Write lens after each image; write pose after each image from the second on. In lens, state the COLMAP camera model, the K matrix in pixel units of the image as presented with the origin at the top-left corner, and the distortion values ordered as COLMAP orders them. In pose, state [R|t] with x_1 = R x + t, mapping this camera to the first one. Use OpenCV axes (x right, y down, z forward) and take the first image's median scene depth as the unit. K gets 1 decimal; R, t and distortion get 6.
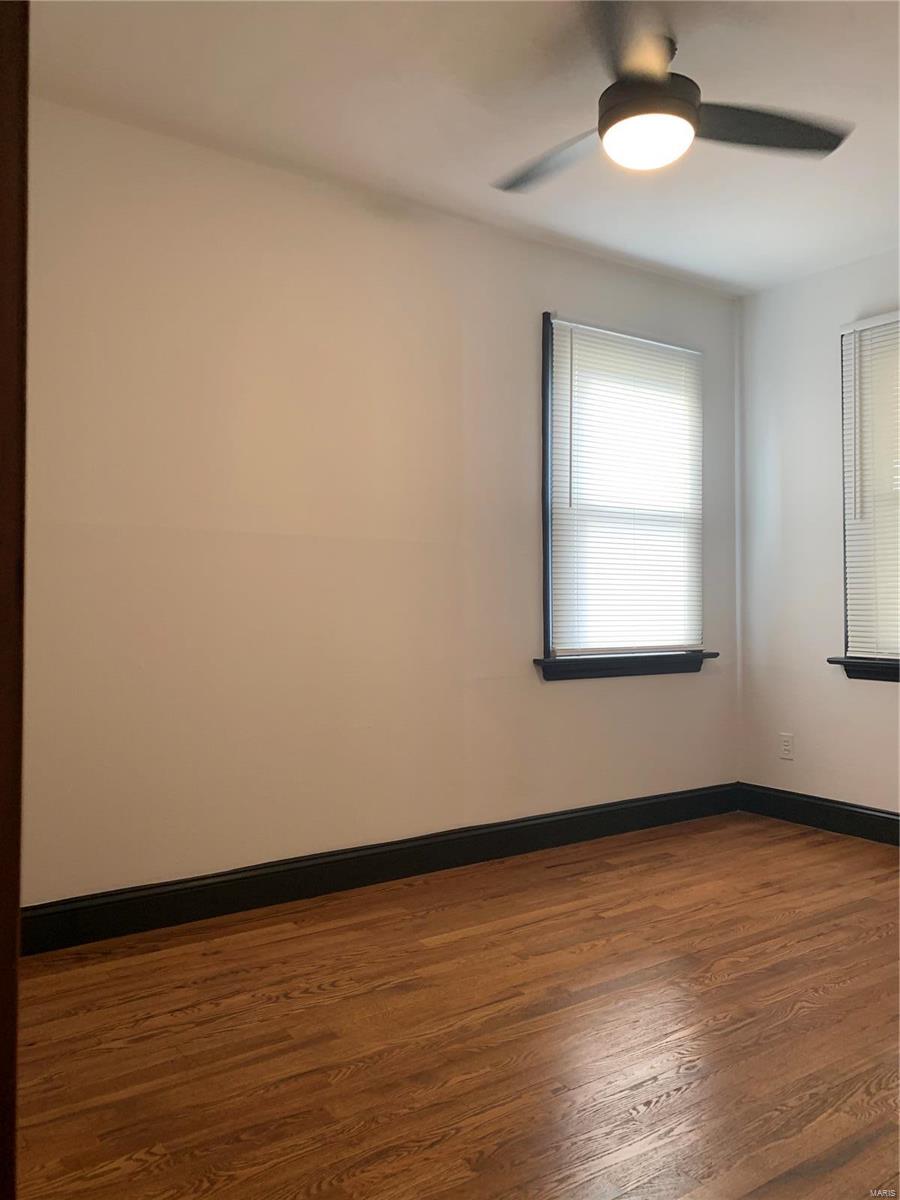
lens RADIAL K [[914.2, 0, 443.4], [0, 914.2, 604.7], [0, 0, 1]] dist [0.031582, -0.030681]
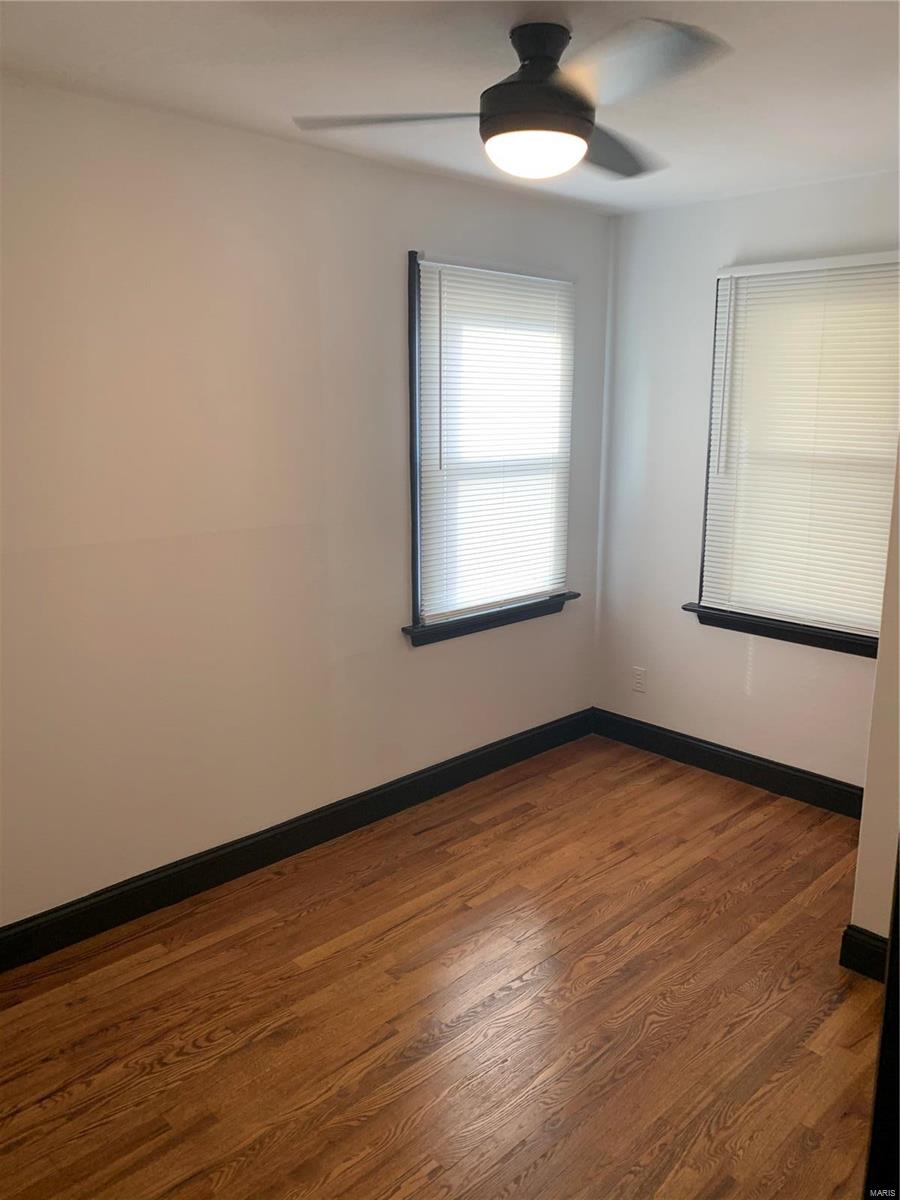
lens RADIAL K [[914.2, 0, 454.8], [0, 914.2, 598.1], [0, 0, 1]] dist [0.031582, -0.030681]
pose [[0.985746, -0.027152, 0.166036, -0.007310], [-0.008496, 0.977599, 0.210307, -0.228158], [-0.168027, -0.208720, 0.963433, 0.074033]]
